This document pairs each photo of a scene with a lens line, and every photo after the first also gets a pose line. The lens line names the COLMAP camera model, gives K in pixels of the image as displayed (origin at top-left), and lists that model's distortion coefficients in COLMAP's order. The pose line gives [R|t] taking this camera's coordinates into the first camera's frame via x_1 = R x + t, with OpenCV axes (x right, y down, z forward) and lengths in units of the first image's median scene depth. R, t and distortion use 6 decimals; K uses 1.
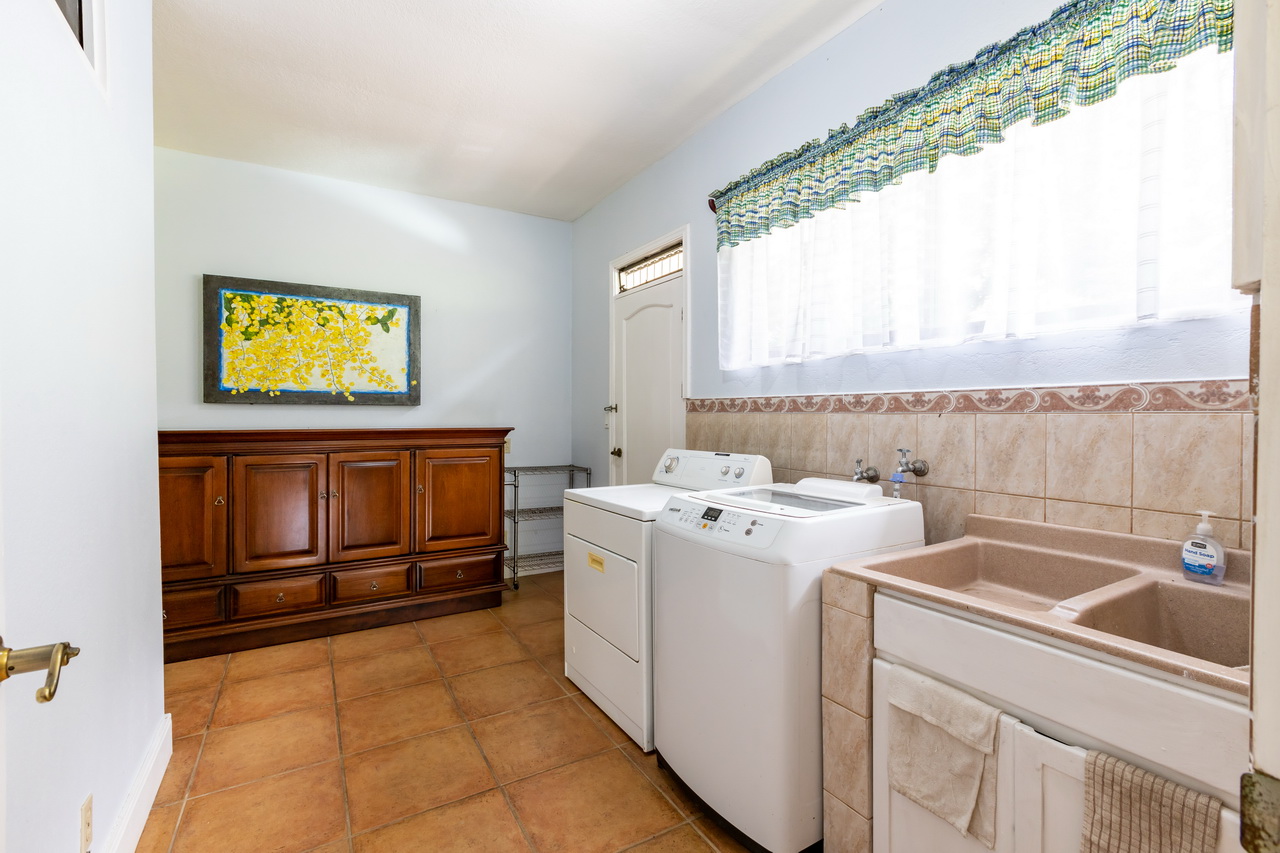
lens RADIAL K [[576.2, 0, 641.4], [0, 576.2, 423.4], [0, 0, 1]] dist [-0.016688, 0.007292]
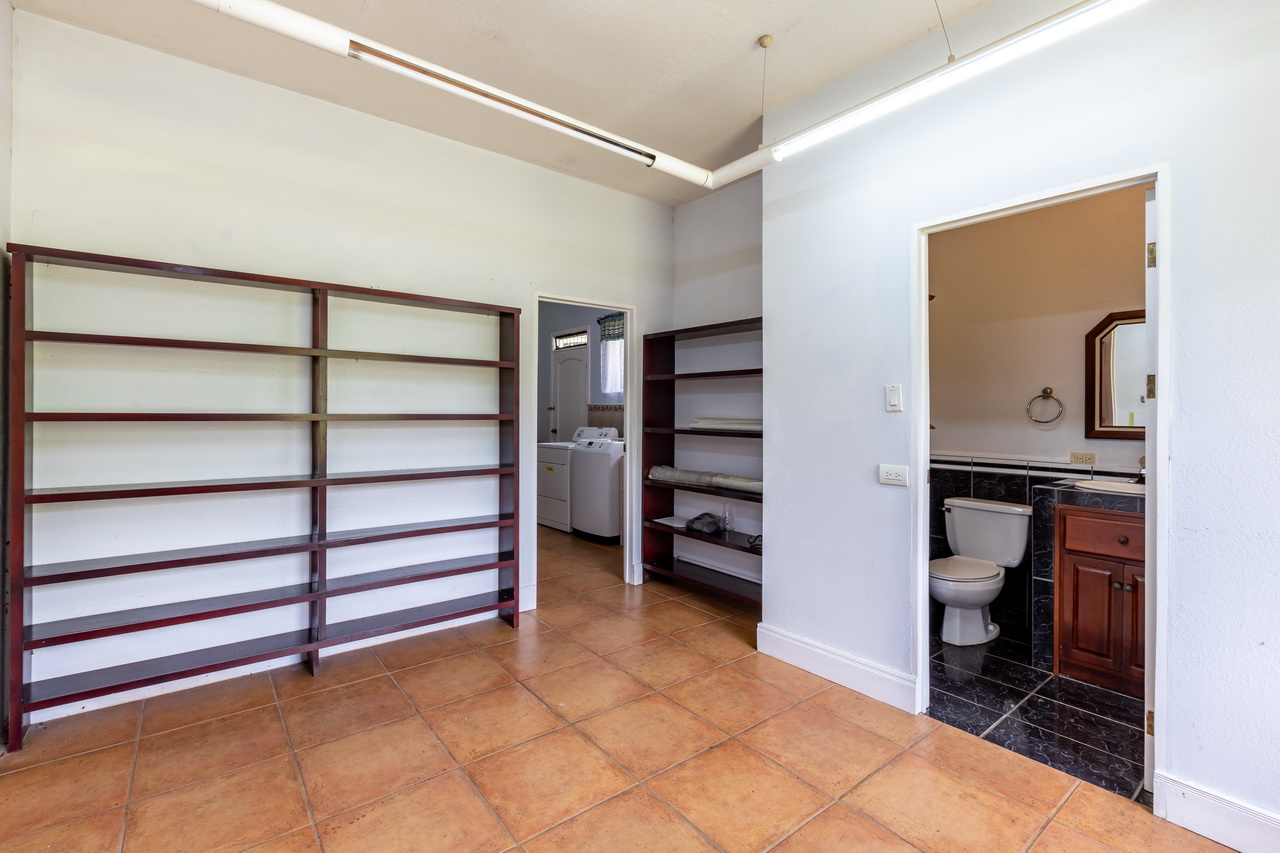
lens RADIAL K [[576.2, 0, 644.1], [0, 576.2, 418.5], [0, 0, 1]] dist [-0.016688, 0.007292]
pose [[0.990343, 0.003306, 0.138596, -0.015890], [-0.002903, 0.999991, -0.003115, 0.017947], [-0.138605, 0.002683, 0.990344, -1.333536]]
